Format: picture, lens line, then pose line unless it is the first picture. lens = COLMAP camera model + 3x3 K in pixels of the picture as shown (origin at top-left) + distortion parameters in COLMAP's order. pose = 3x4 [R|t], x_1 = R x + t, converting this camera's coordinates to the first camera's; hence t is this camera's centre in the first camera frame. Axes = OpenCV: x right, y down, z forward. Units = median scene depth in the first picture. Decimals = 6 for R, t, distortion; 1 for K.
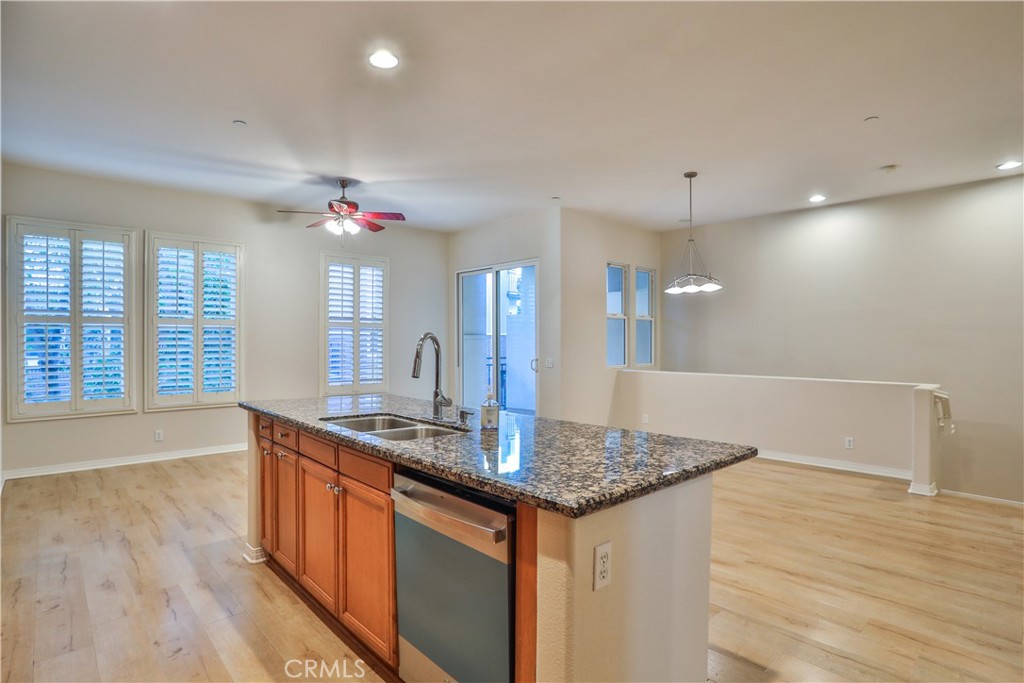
lens RADIAL K [[525.0, 0, 509.5], [0, 525.0, 339.9], [0, 0, 1]] dist [-0.074516, 0.029725]
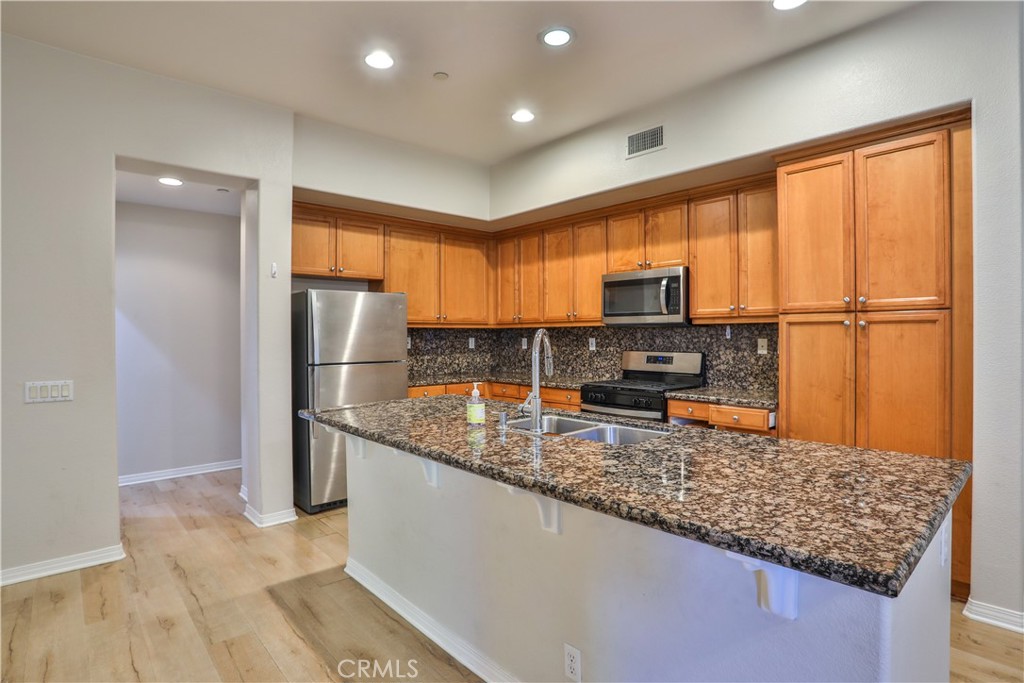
lens RADIAL K [[525.0, 0, 509.5], [0, 525.0, 339.9], [0, 0, 1]] dist [-0.074516, 0.029725]
pose [[-0.999892, 0.000339, 0.014671, -0.049519], [0.000452, 0.999970, 0.007675, -0.000703], [-0.014668, 0.007681, -0.999863, 0.889735]]
